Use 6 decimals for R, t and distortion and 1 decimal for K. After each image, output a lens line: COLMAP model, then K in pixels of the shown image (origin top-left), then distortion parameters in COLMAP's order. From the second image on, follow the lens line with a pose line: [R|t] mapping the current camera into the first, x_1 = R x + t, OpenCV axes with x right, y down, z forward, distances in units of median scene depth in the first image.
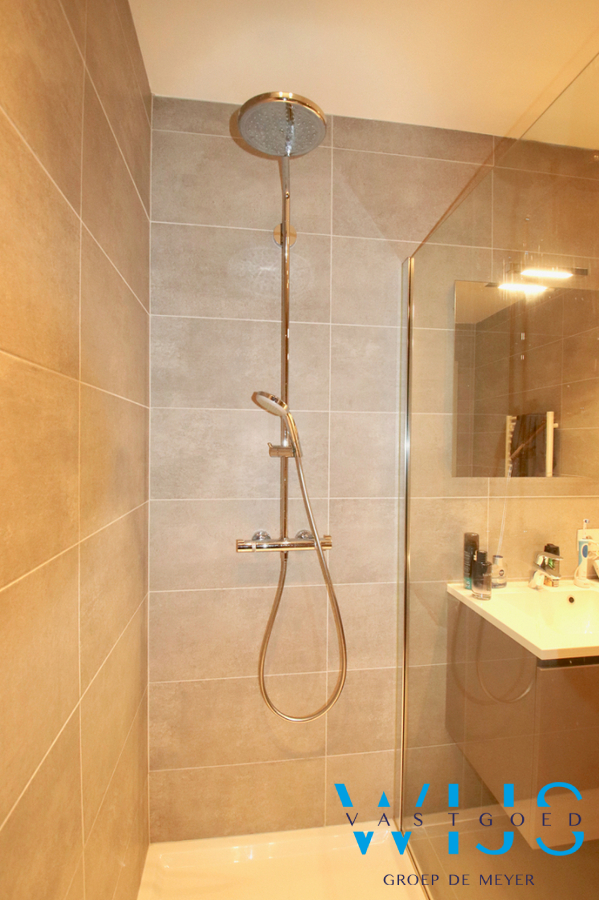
lens RADIAL K [[419.7, 0, 299.5], [0, 419.7, 450.0], [0, 0, 1]] dist [0.001558, 0.000248]
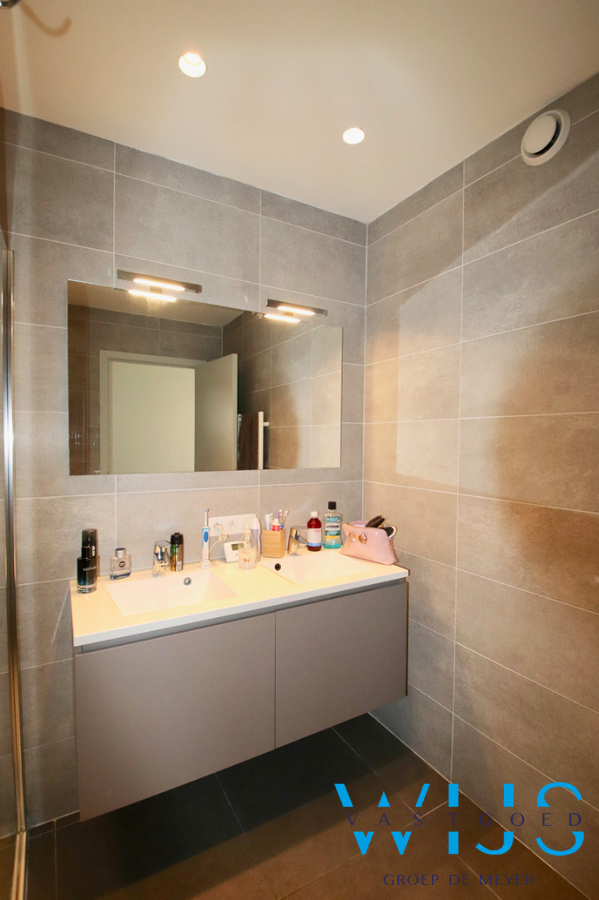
lens RADIAL K [[419.7, 0, 299.5], [0, 419.7, 450.0], [0, 0, 1]] dist [0.001558, 0.000248]
pose [[0.924708, -0.012196, 0.380482, 0.467743], [0.007302, 0.999871, 0.014304, -0.007274], [-0.380607, -0.010449, 0.924678, -0.139792]]
